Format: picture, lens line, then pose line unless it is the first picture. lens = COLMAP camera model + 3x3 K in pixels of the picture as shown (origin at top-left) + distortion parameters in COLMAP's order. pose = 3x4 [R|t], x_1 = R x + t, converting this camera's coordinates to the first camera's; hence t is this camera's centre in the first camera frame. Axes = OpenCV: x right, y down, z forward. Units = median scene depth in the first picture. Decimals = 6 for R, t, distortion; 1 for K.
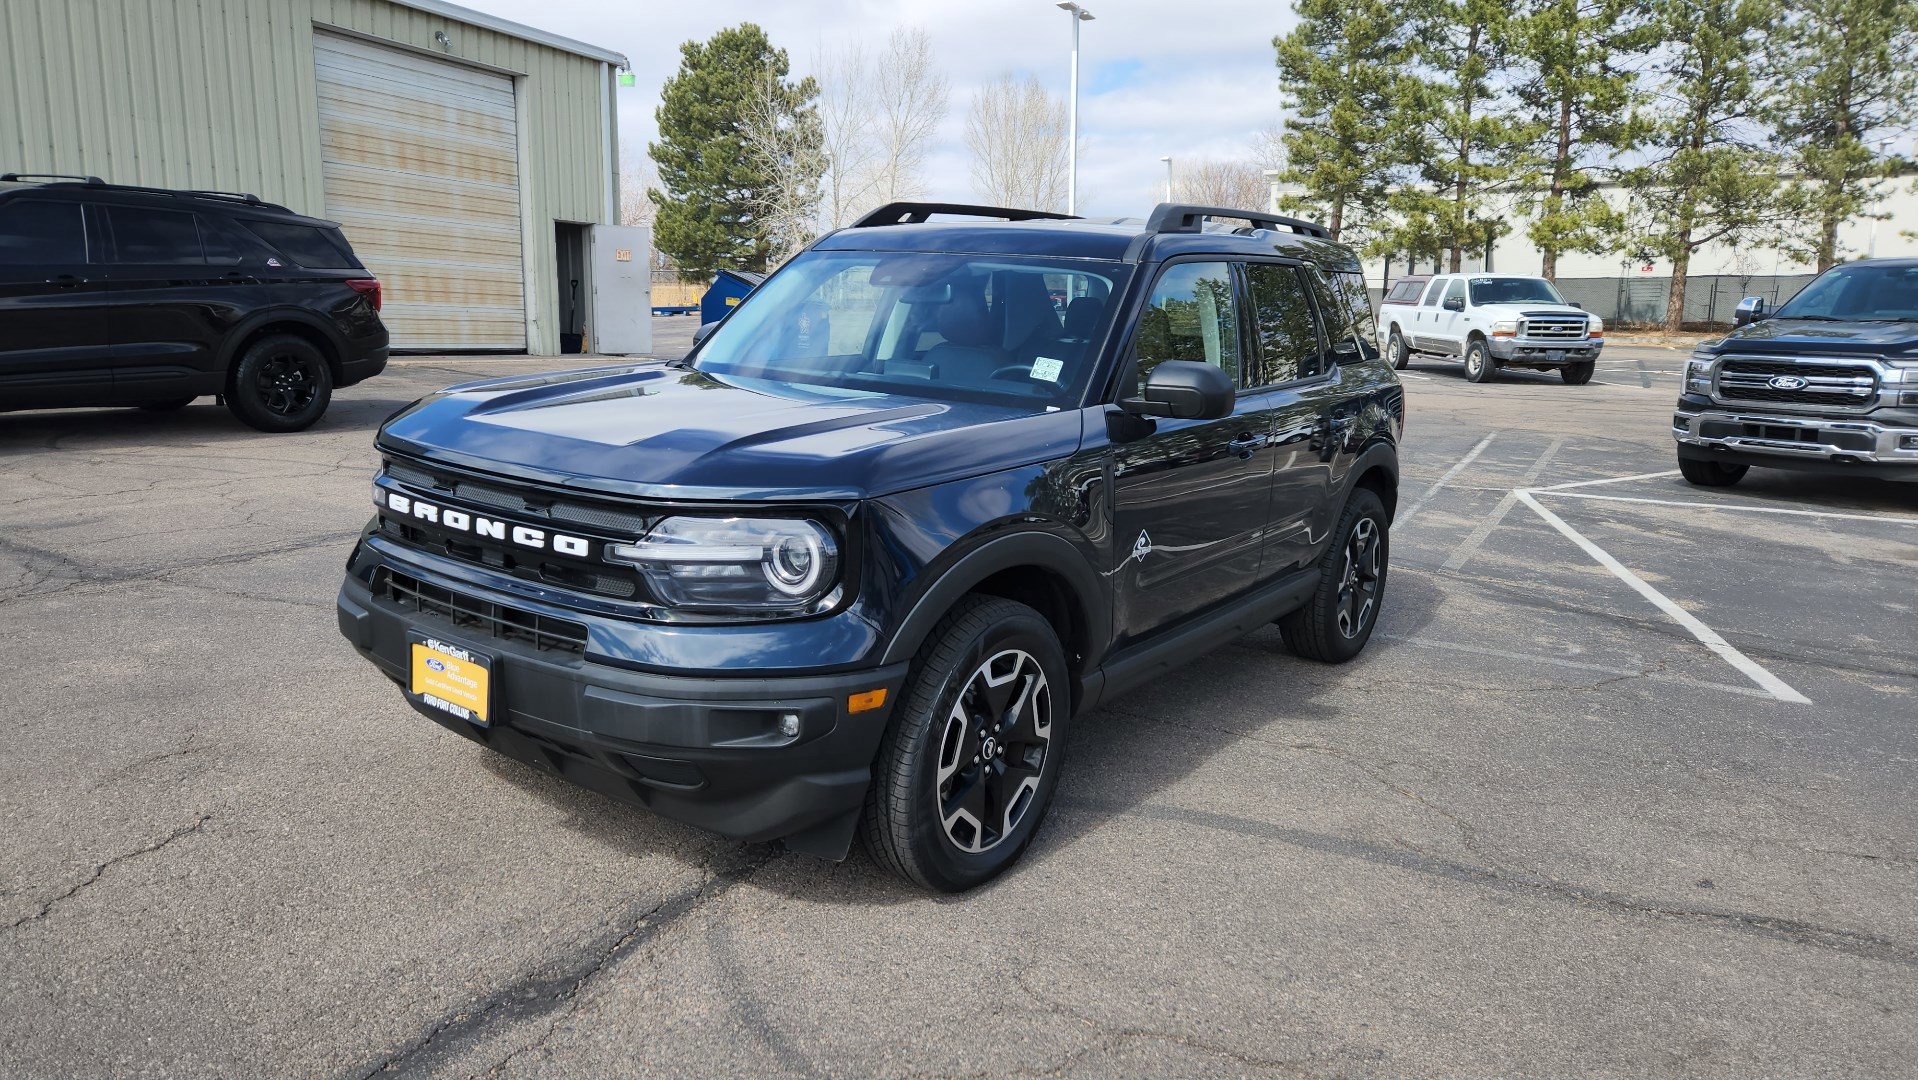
lens RADIAL K [[1278.3, 0, 925.3], [0, 1278.3, 521.2], [0, 0, 1]] dist [0.069724, -0.051702]
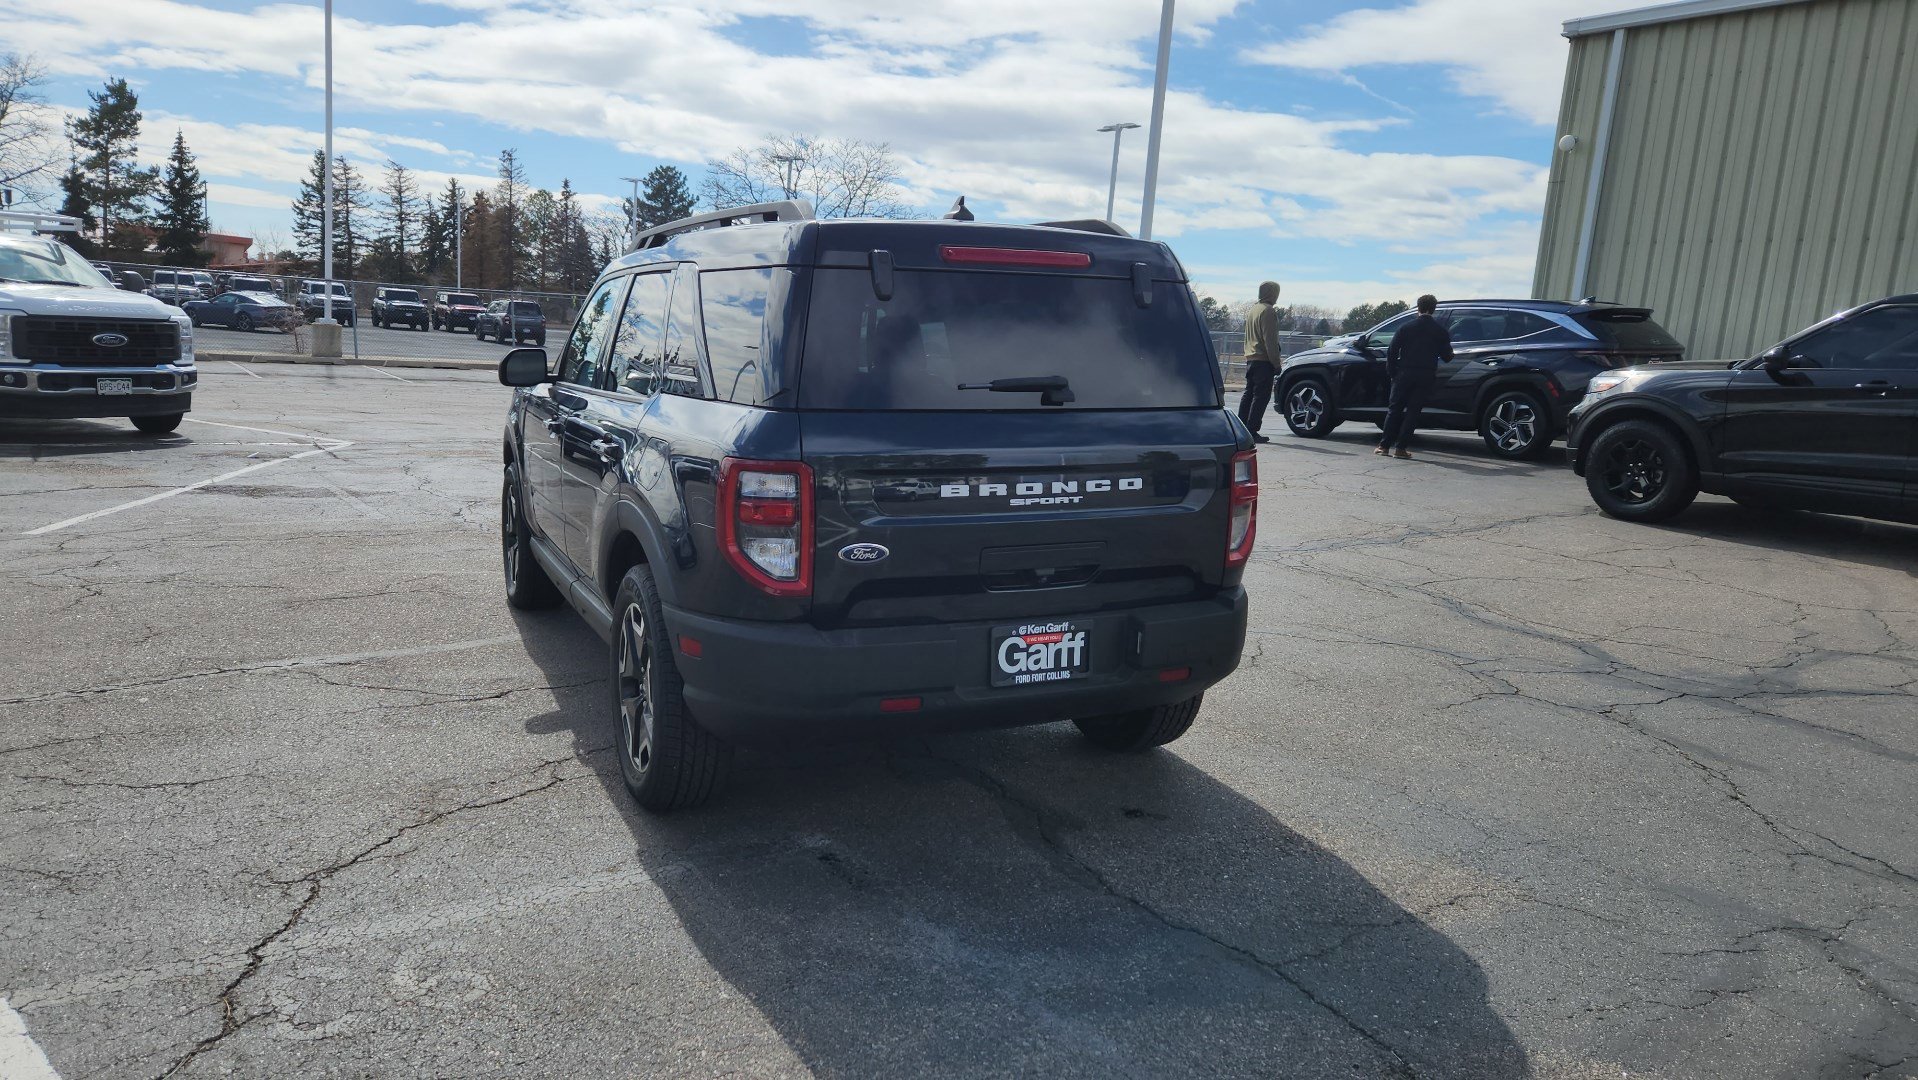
lens RADIAL K [[1276.3, 0, 924.6], [0, 1276.3, 523.3], [0, 0, 1]] dist [0.073512, -0.058452]
pose [[-0.475483, 0.080406, -0.876043, 0.926152], [-0.212869, 0.955706, 0.203255, -0.235466], [0.853582, 0.283127, -0.437306, 1.494073]]
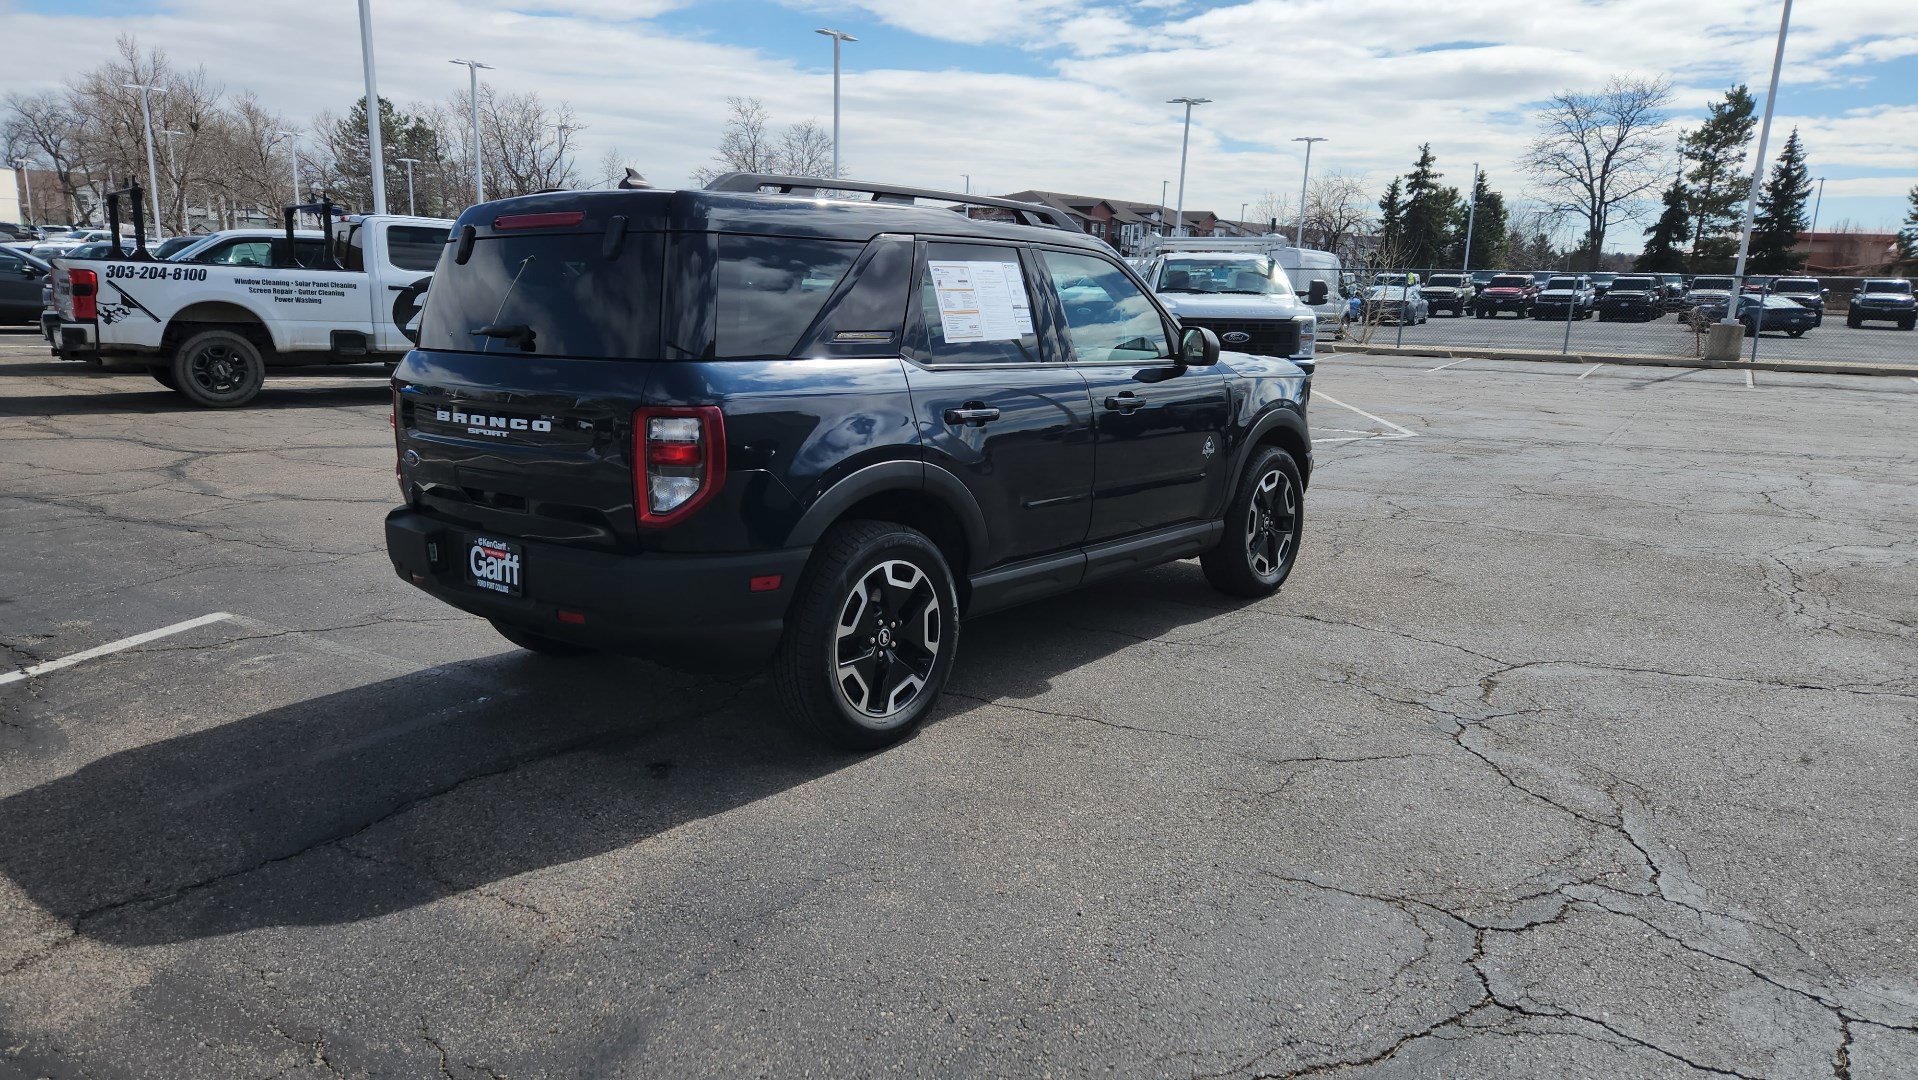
lens RADIAL K [[1276.3, 0, 925.1], [0, 1276.3, 529.3], [0, 0, 1]] dist [0.073512, -0.058452]
pose [[-0.997270, -0.056084, 0.048033, 0.008784], [-0.035361, 0.933769, 0.356126, -0.355035], [-0.064825, 0.353455, -0.933203, 1.978894]]
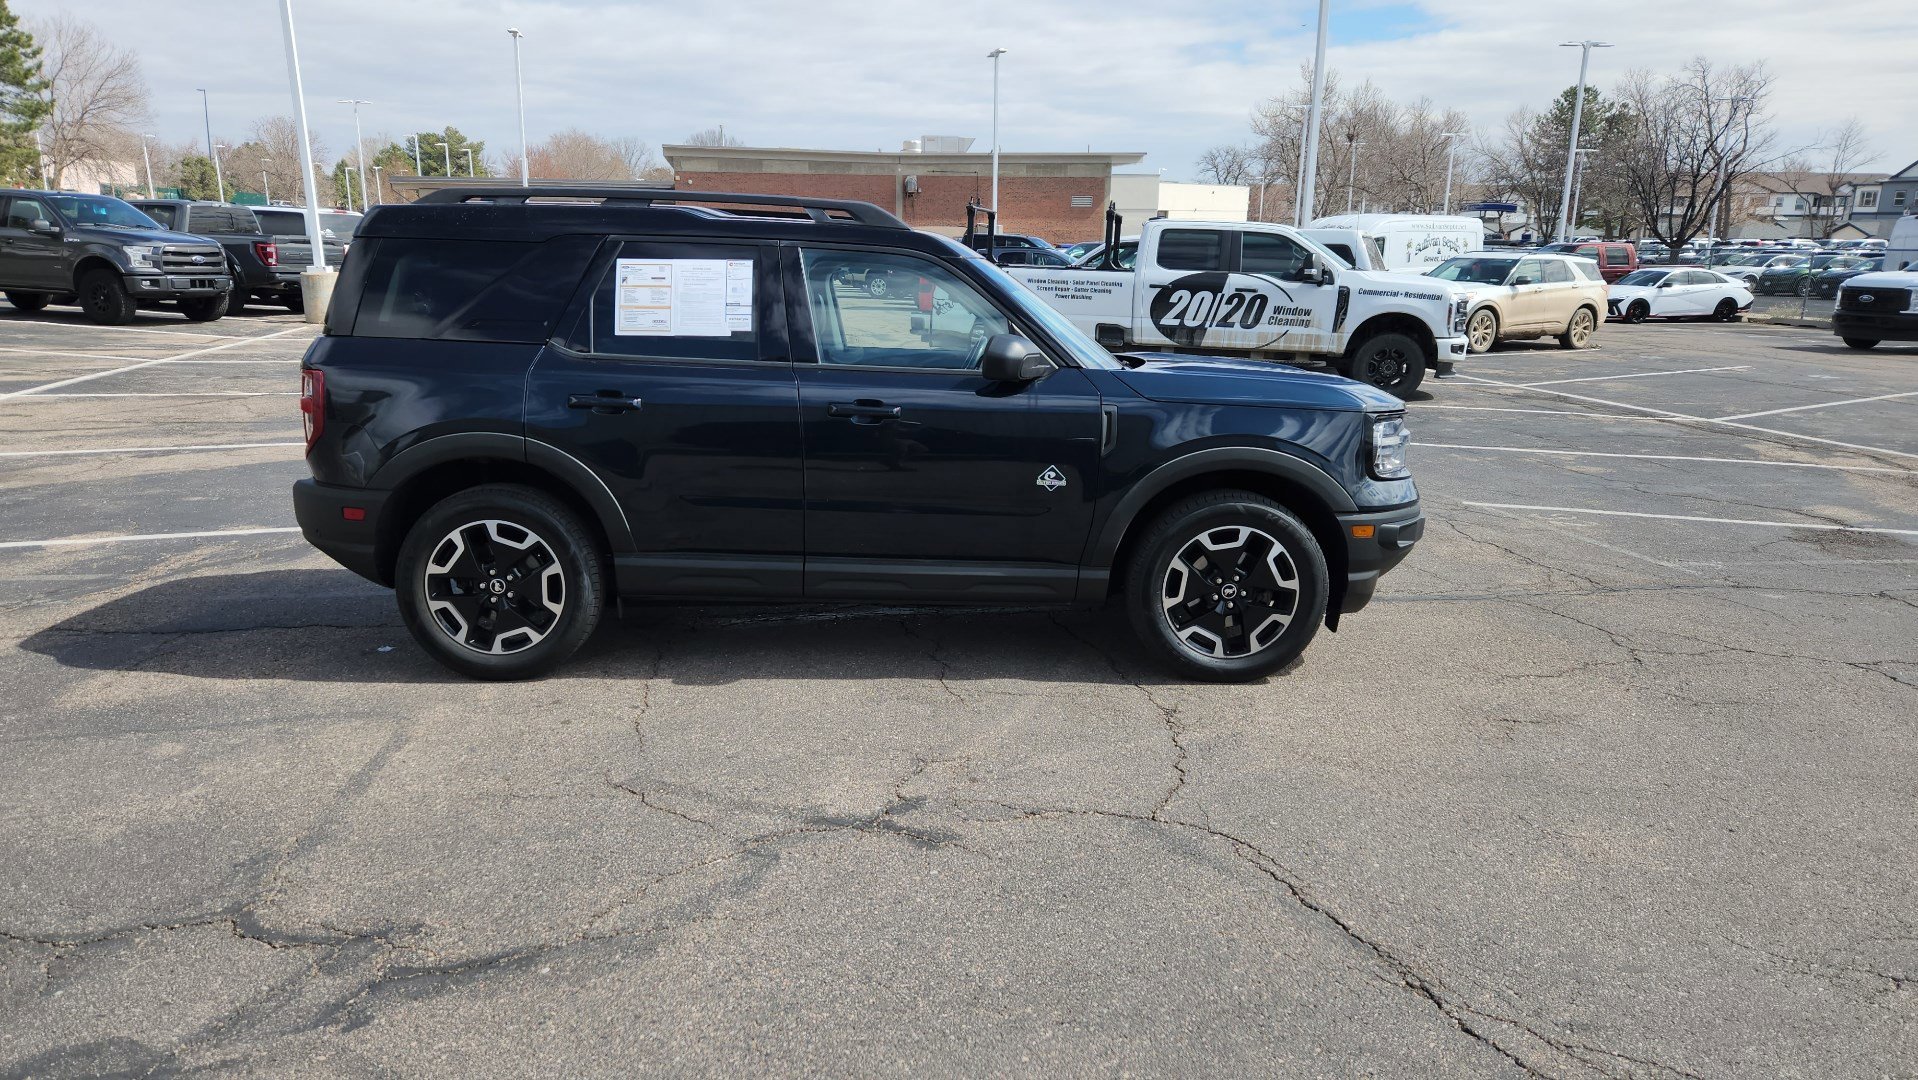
lens RADIAL K [[1275.1, 0, 933.1], [0, 1275.1, 540.6], [0, 0, 1]] dist [0.073719, -0.058580]
pose [[-0.610327, -0.207480, 0.764495, -0.832729], [0.102930, 0.936136, 0.336236, -0.316920], [-0.785434, 0.283903, -0.549993, 1.509343]]
